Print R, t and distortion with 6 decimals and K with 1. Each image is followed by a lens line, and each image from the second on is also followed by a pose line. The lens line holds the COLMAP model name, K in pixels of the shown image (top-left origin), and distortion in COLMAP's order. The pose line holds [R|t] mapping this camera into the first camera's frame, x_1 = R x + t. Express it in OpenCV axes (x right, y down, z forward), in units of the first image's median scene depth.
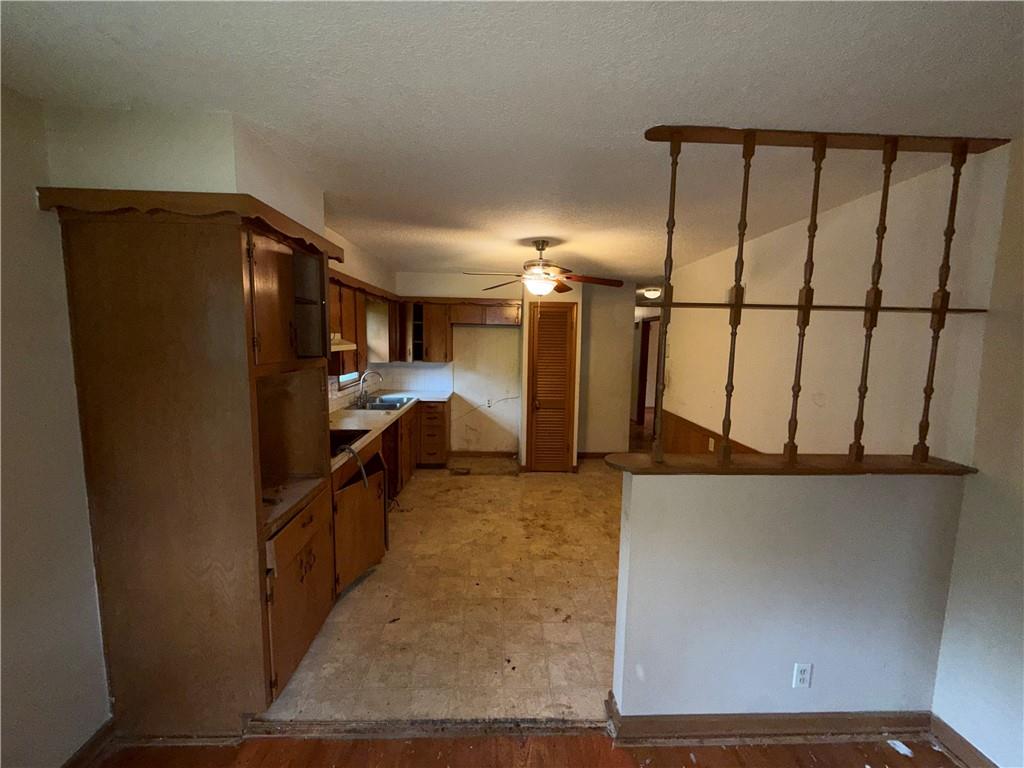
lens RADIAL K [[409.3, 0, 508.7], [0, 409.3, 380.9], [0, 0, 1]] dist [-0.000160, 0.000509]
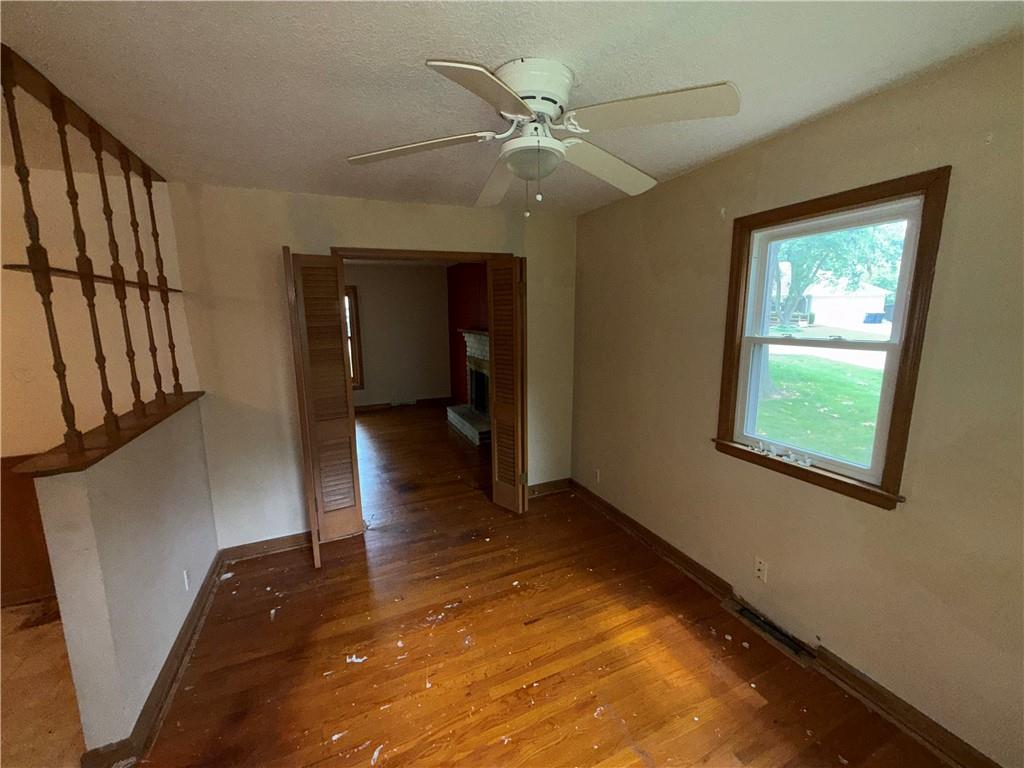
lens RADIAL K [[409.3, 0, 510.8], [0, 409.3, 382.9], [0, 0, 1]] dist [-0.000160, 0.000509]
pose [[-0.365217, -0.171075, 0.915068, -0.340319], [0.102686, 0.969568, 0.222248, -0.022916], [-0.925242, 0.175133, -0.336535, 0.186263]]
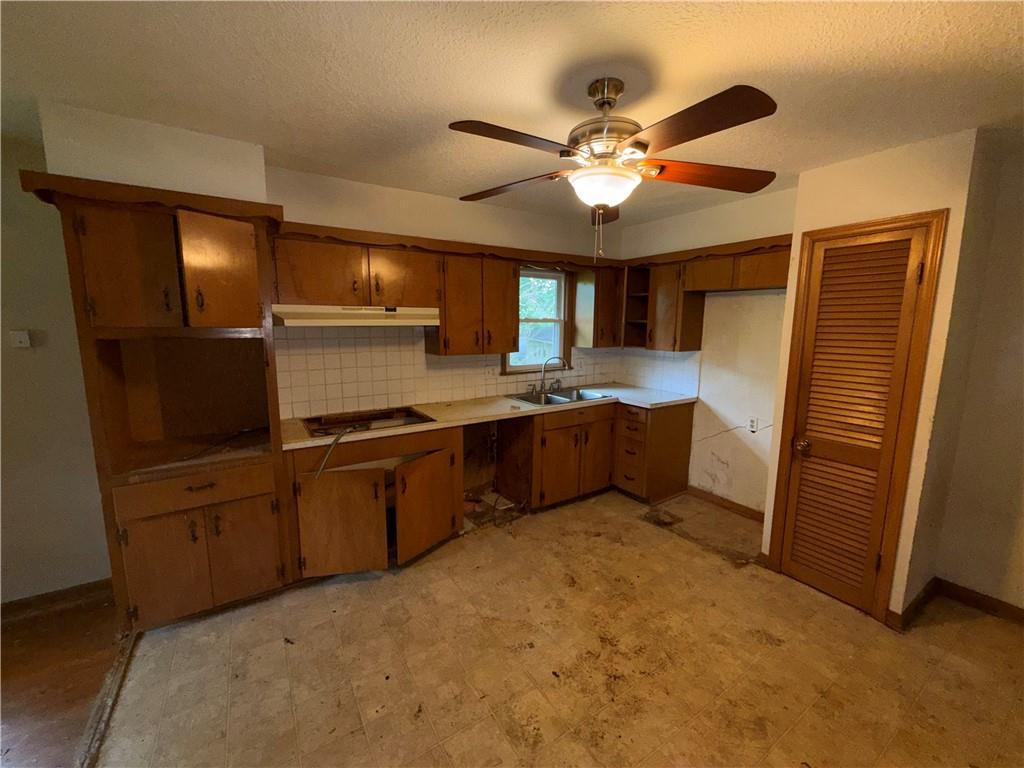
lens RADIAL K [[409.3, 0, 518.2], [0, 409.3, 381.3], [0, 0, 1]] dist [-0.000160, 0.000509]
pose [[0.510921, 0.106635, -0.852988, 0.404578], [-0.085371, 0.993665, 0.073086, -0.033507], [0.855378, 0.035480, 0.516788, 0.610190]]
